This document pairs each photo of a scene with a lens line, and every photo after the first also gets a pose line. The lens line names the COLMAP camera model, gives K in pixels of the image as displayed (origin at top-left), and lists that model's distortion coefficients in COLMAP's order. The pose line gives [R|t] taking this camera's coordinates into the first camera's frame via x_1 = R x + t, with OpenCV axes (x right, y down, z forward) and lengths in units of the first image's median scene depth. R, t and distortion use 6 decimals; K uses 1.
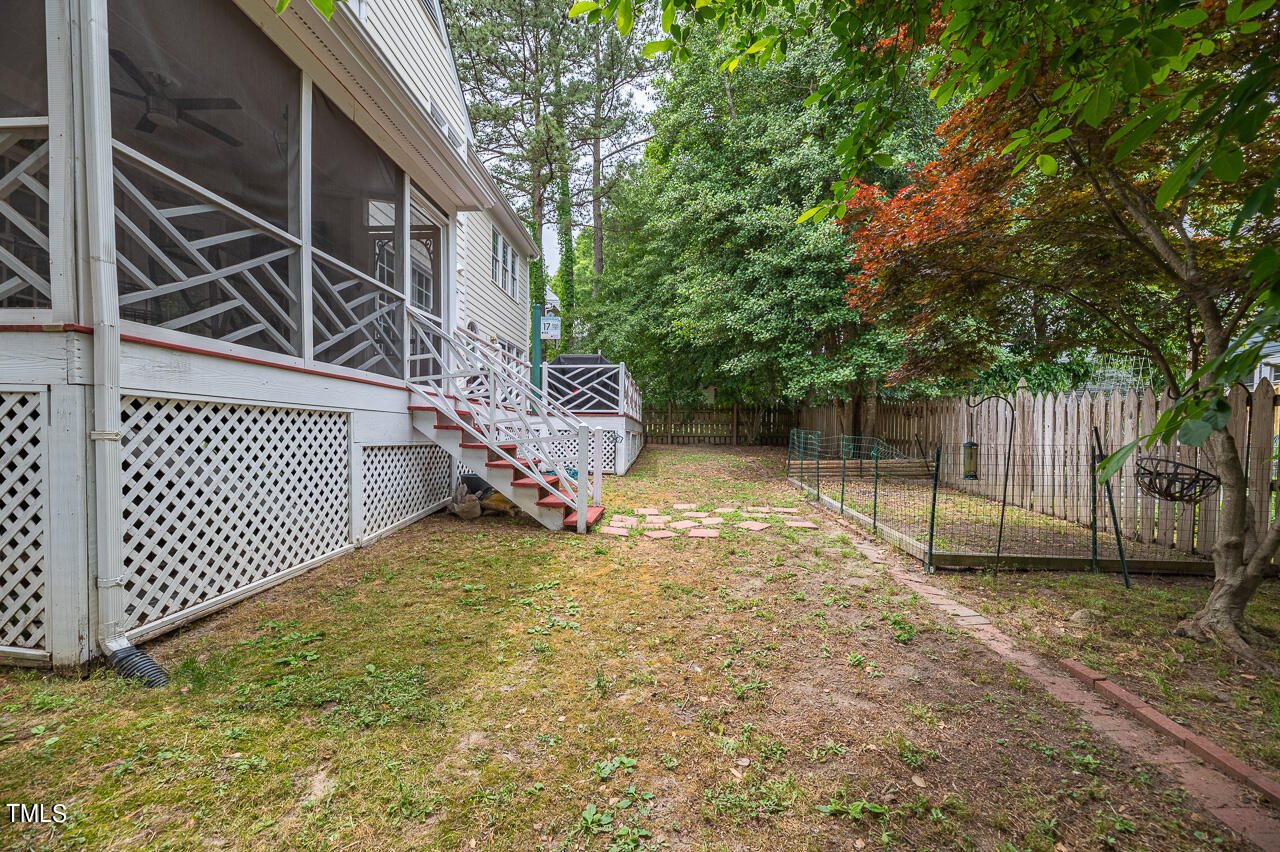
lens RADIAL K [[518.6, 0, 633.0], [0, 518.6, 448.1], [0, 0, 1]] dist [-0.004358, -0.000091]
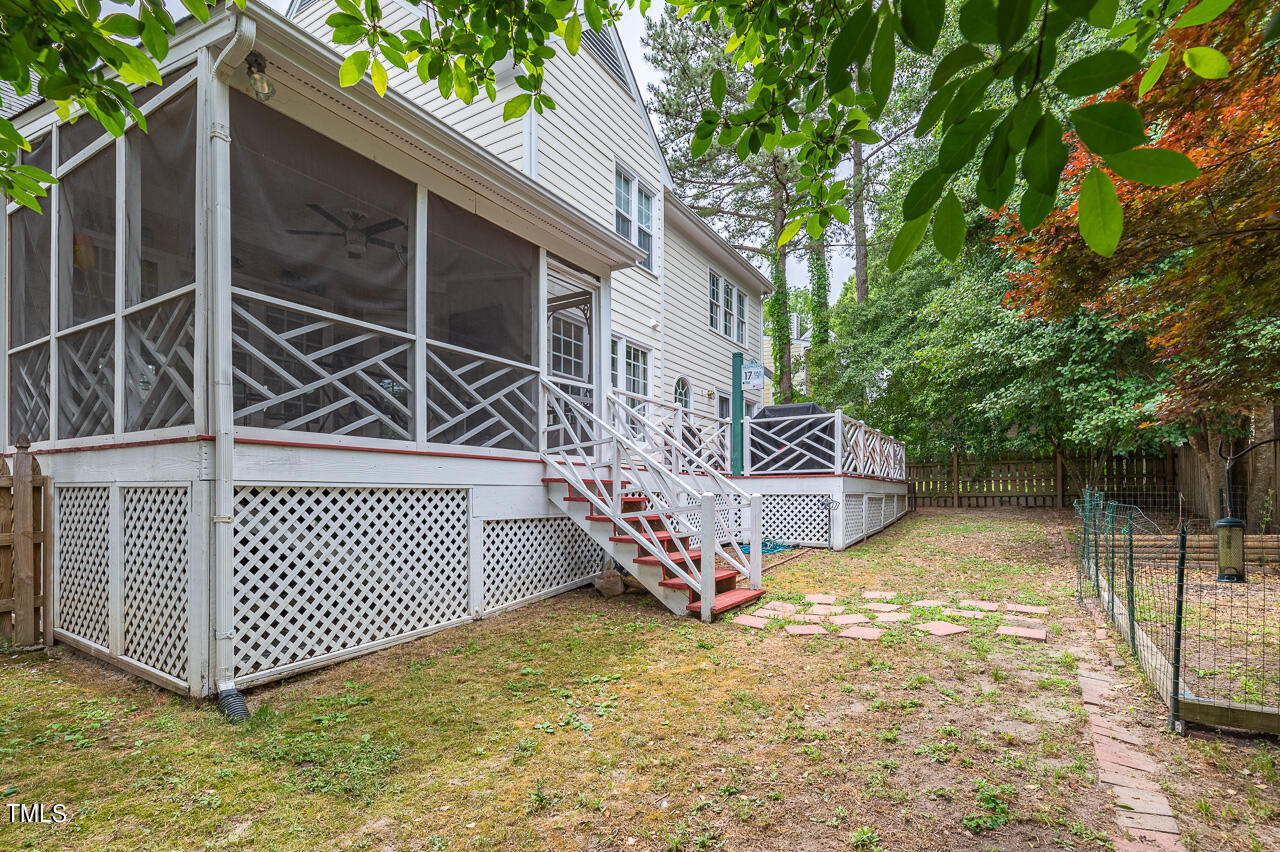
lens RADIAL K [[605.6, 0, 655.0], [0, 605.6, 483.8], [0, 0, 1]] dist [-0.003785, 0.000395]
pose [[0.894645, -0.024399, -0.446112, 0.358615], [0.004820, 0.998977, -0.044972, -0.022736], [0.446752, 0.038084, 0.893847, 0.081004]]
